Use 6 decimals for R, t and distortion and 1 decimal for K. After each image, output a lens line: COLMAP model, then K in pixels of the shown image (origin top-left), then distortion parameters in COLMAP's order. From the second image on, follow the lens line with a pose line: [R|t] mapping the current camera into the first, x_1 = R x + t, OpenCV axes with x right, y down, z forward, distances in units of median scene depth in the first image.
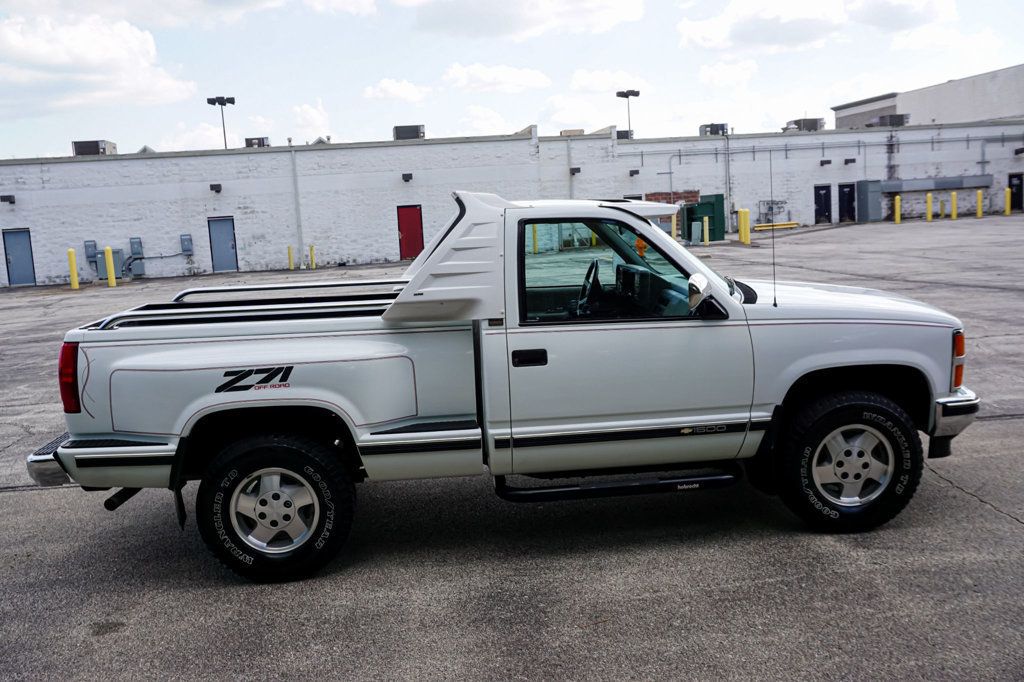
lens RADIAL K [[978.3, 0, 512.0], [0, 978.3, 341.0], [0, 0, 1]] dist [-0.011272, 0.008632]
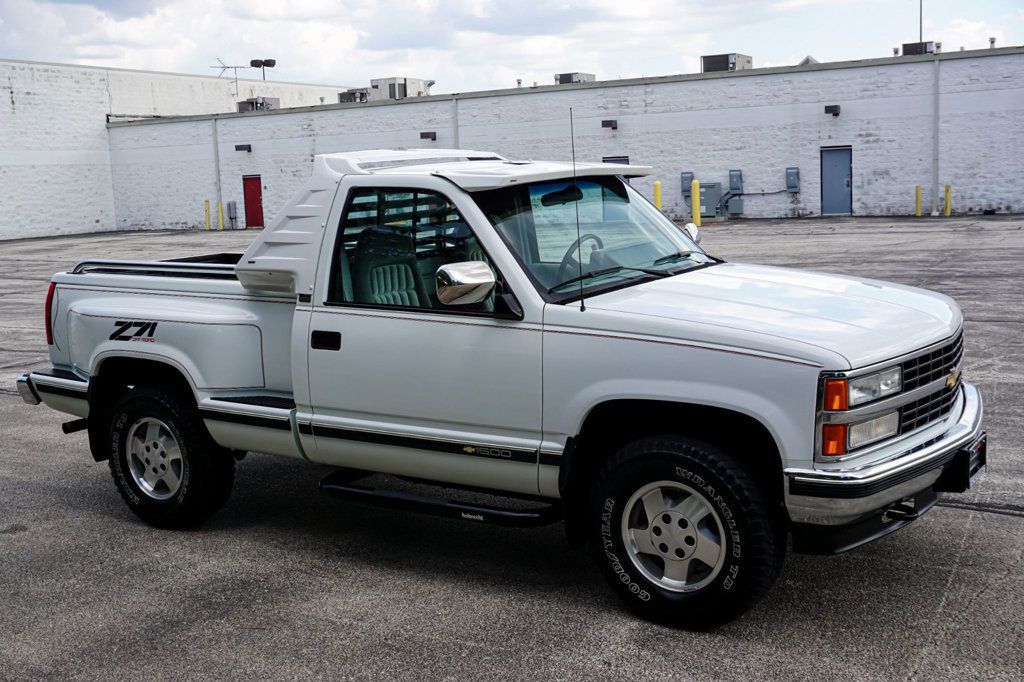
lens RADIAL K [[1229.0, 0, 478.9], [0, 1229.0, 347.6], [0, 0, 1]] dist [0.003870, 0.018618]
pose [[0.766406, 0.114829, -0.632010, 0.802914], [-0.087824, 0.993385, 0.073987, -0.069202], [0.636325, -0.001198, 0.771420, 0.193502]]
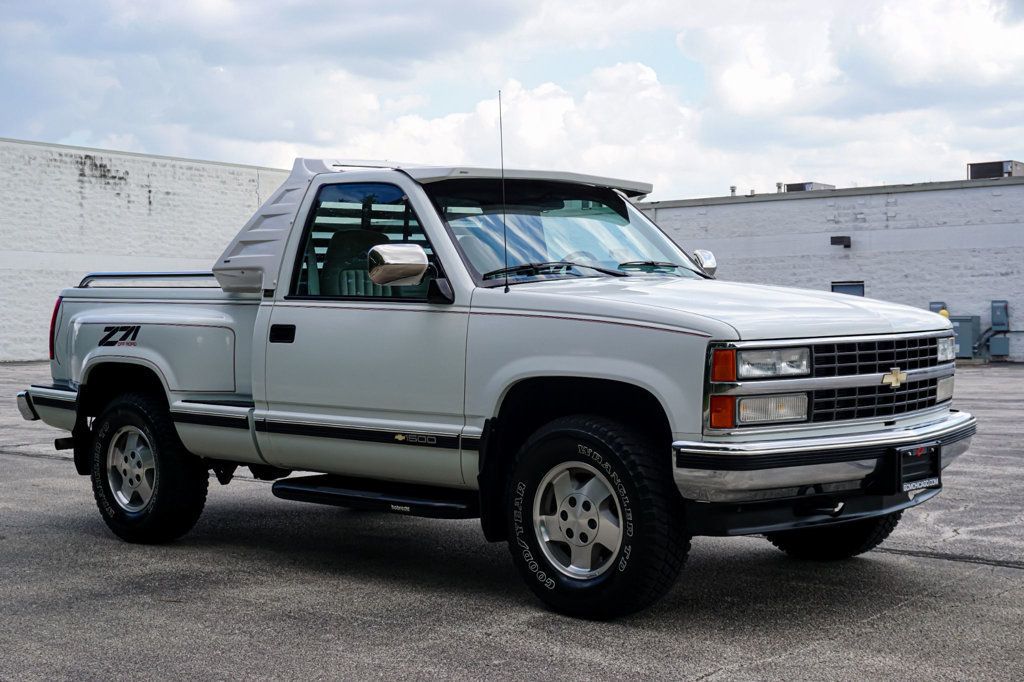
lens RADIAL K [[1551.5, 0, 451.7], [0, 1551.5, 340.3], [0, 0, 1]] dist [0.014003, 0.018575]
pose [[0.638873, 0.060868, -0.766901, 1.147975], [-0.134925, 0.990279, -0.033803, 0.047808], [0.757388, 0.125070, 0.640875, 0.187208]]
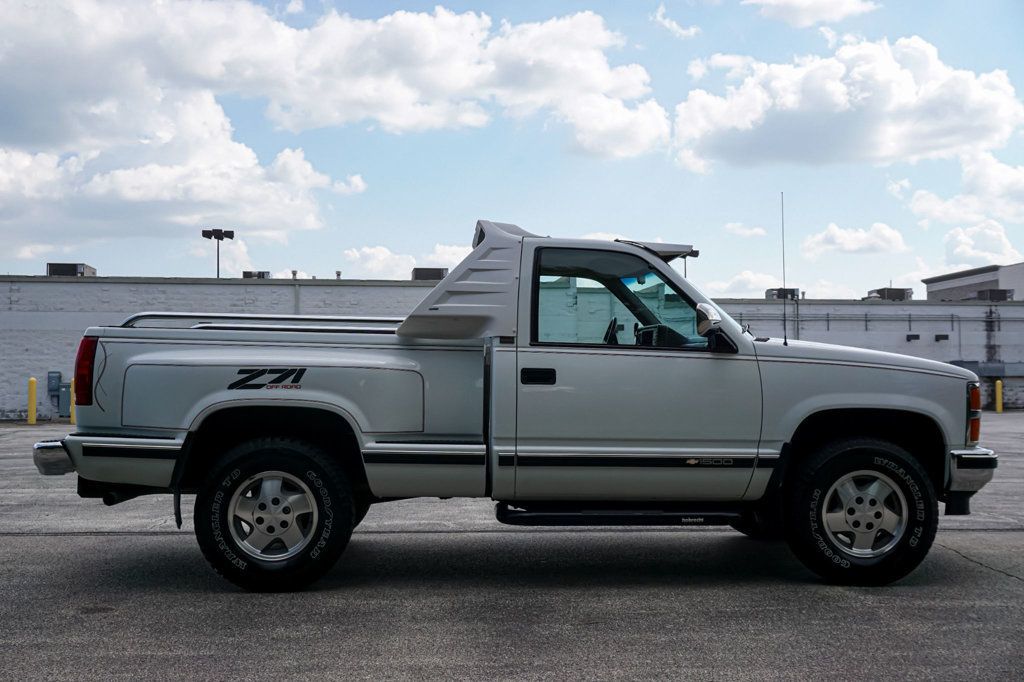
lens RADIAL K [[1182.8, 0, 512.0], [0, 1182.8, 341.0], [0, 0, 1]] dist [0.018712, -0.013344]
pose [[0.997975, 0.055743, -0.030640, 0.024830], [-0.060298, 0.982418, -0.176687, 0.187463], [0.020252, 0.178177, 0.983790, -0.198562]]
